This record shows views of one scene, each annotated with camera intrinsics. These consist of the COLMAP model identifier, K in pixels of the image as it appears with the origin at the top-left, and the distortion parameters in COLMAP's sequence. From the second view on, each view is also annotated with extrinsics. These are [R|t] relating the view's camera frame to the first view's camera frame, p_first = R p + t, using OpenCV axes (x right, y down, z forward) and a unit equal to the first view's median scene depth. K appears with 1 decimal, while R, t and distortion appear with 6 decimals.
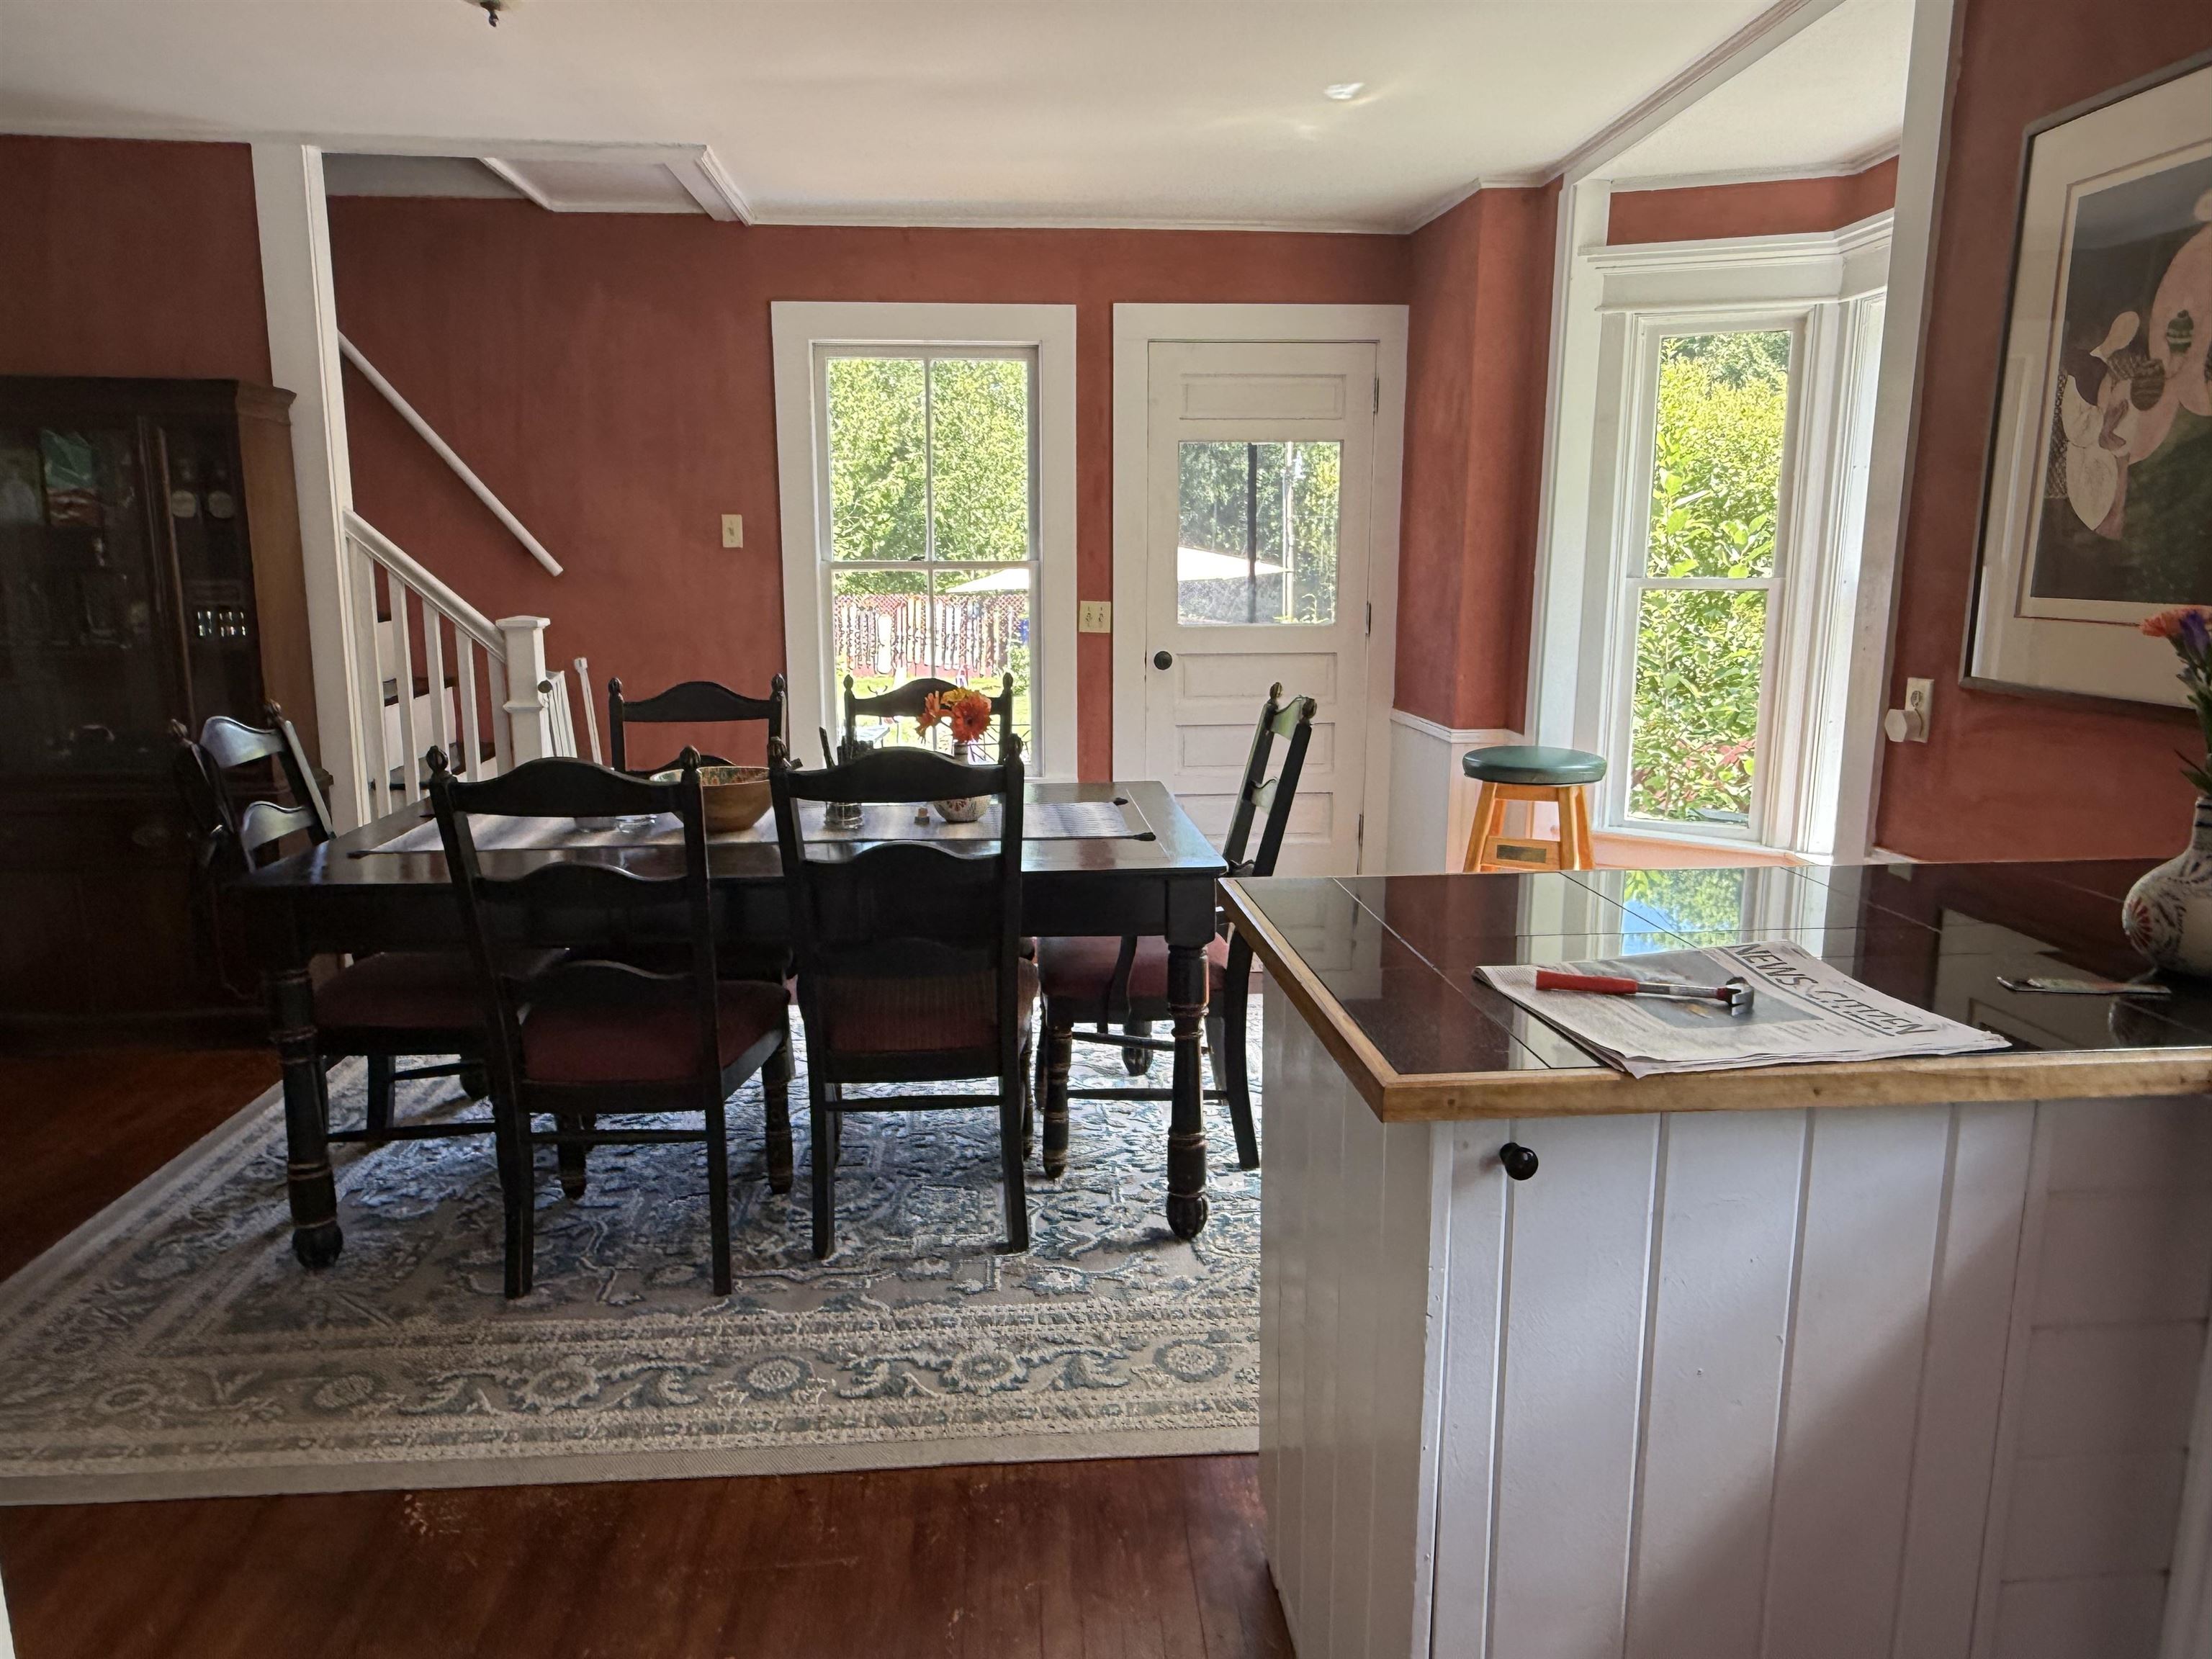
lens RADIAL K [[1495.7, 0, 1100.5], [0, 1495.7, 836.9], [0, 0, 1]] dist [0.006524, 0.002424]
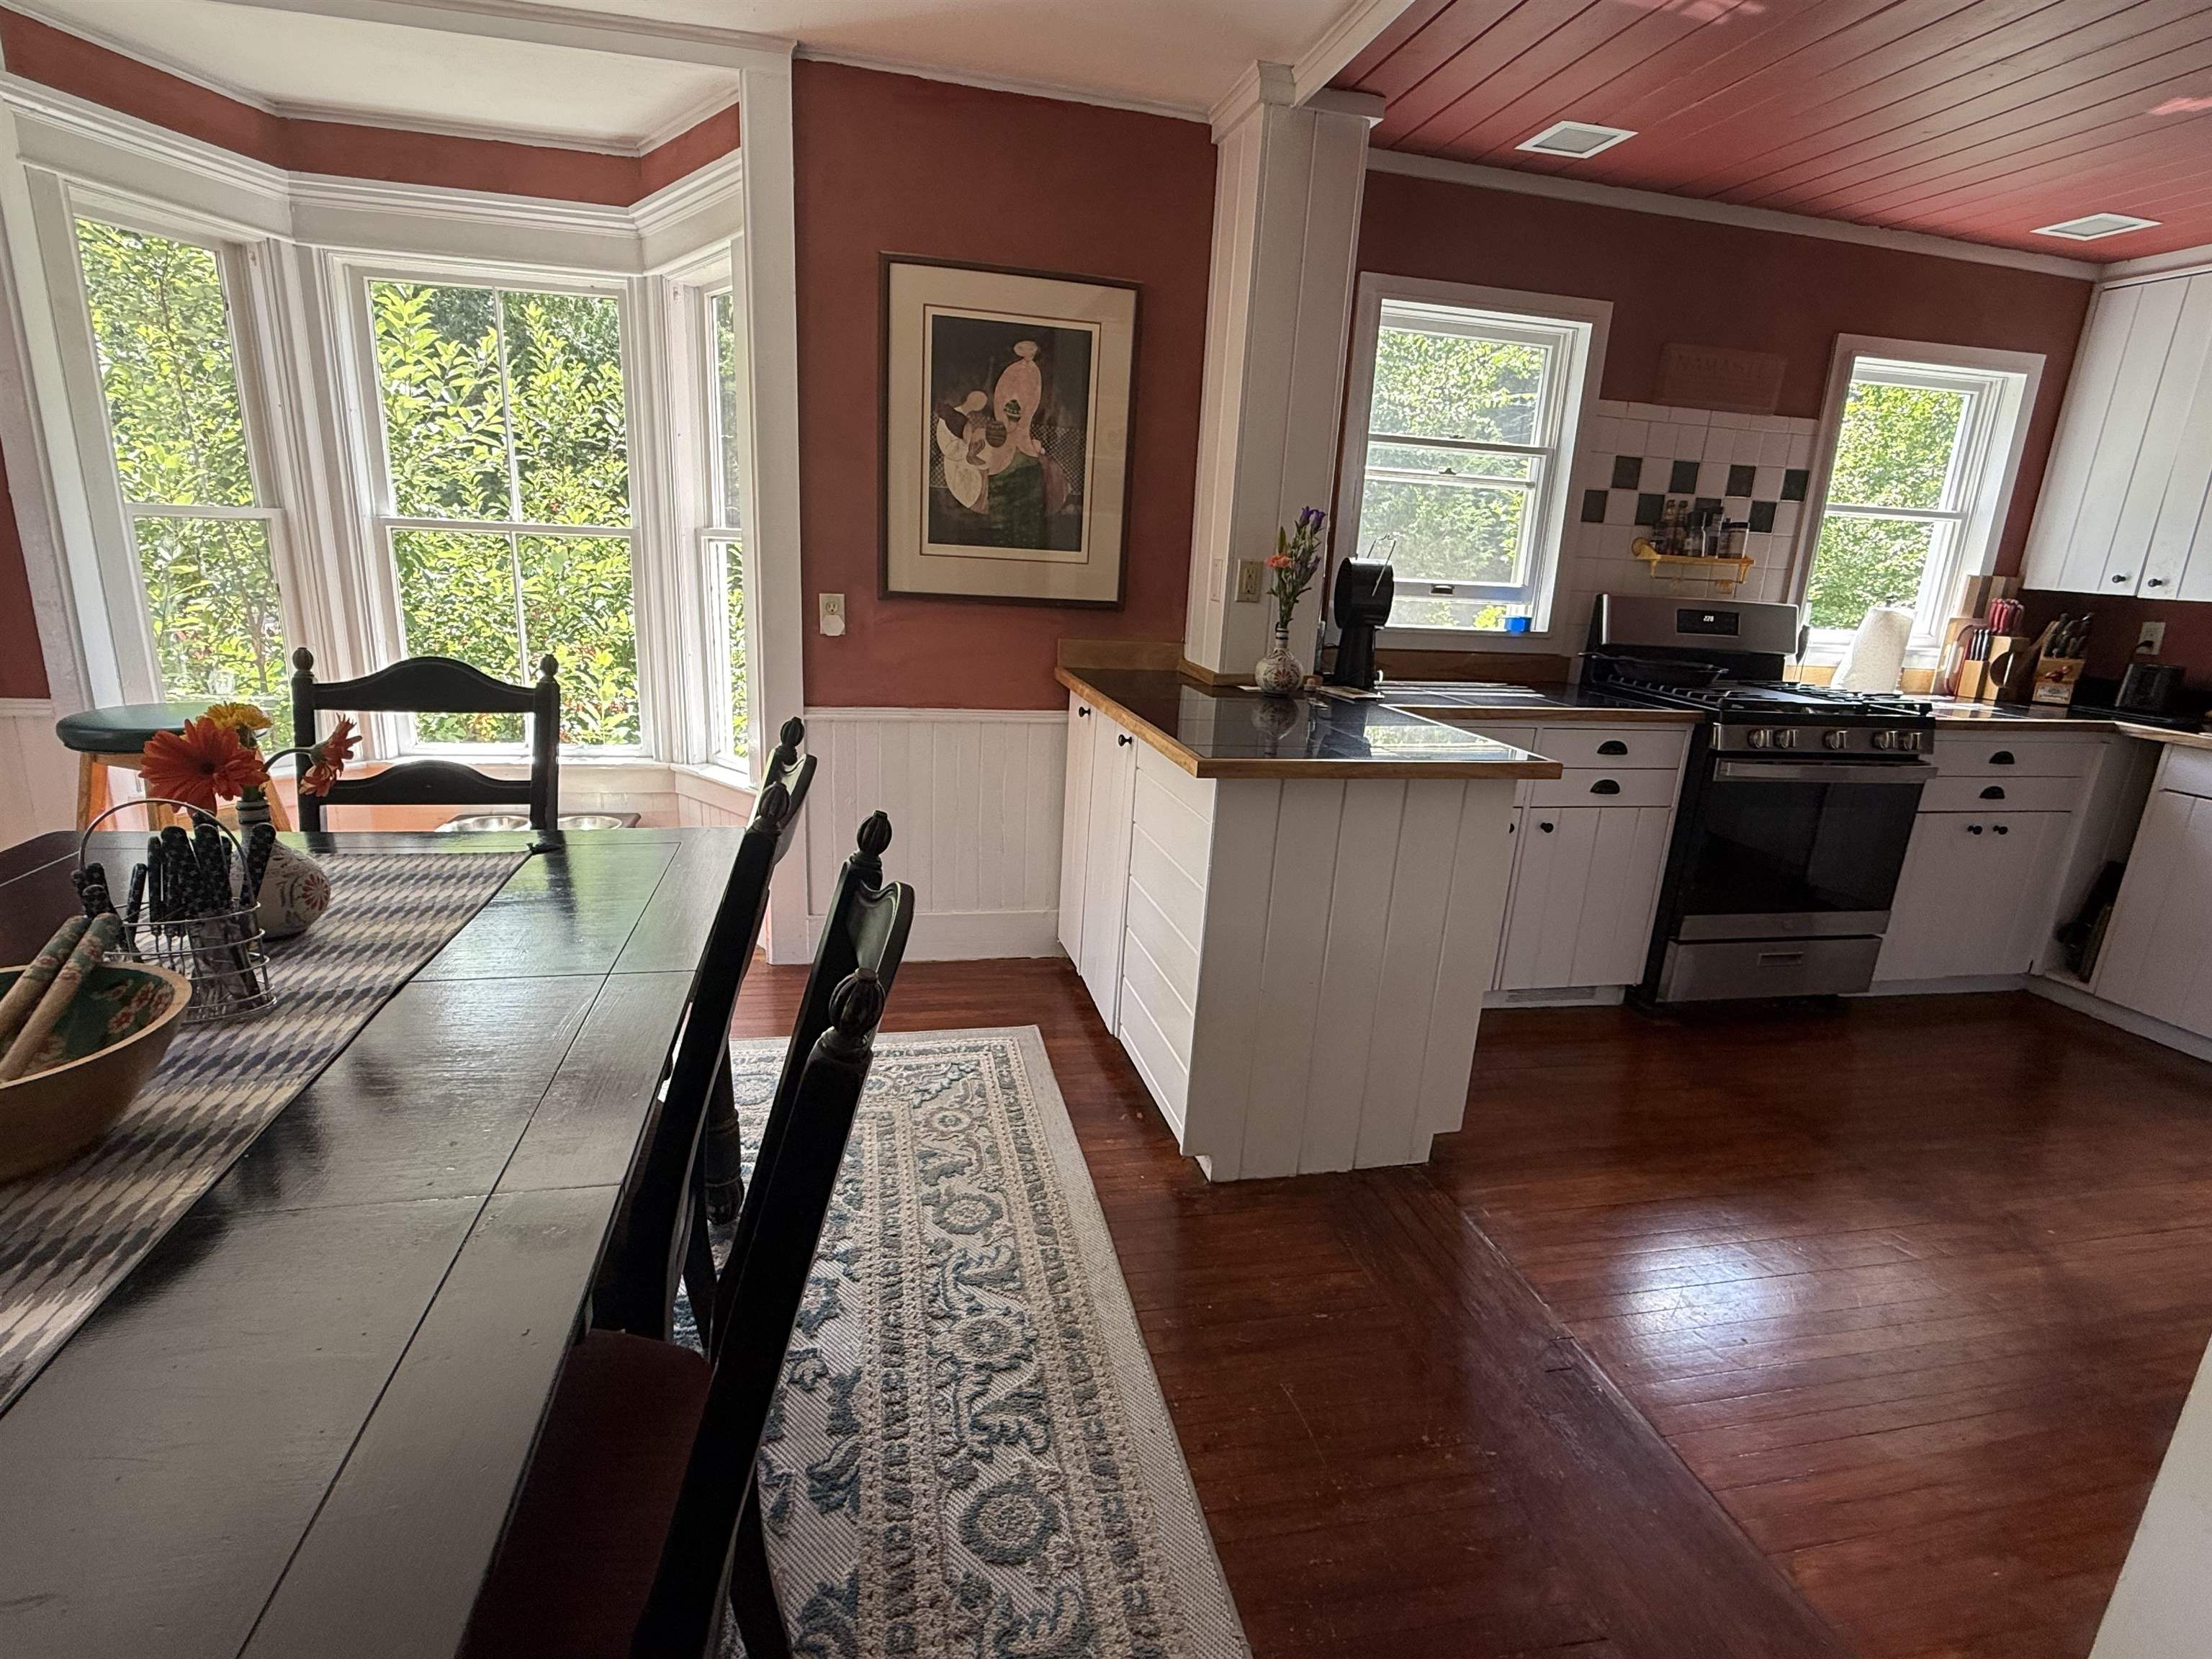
lens RADIAL K [[1082.8, 0, 1099.4], [0, 1082.8, 829.8], [0, 0, 1]] dist [0.001069, 0.000154]
pose [[-0.141081, -0.260535, 0.955101, -0.766414], [0.132887, 0.951036, 0.279056, -0.178080], [-0.981039, 0.166290, -0.099551, 1.044621]]
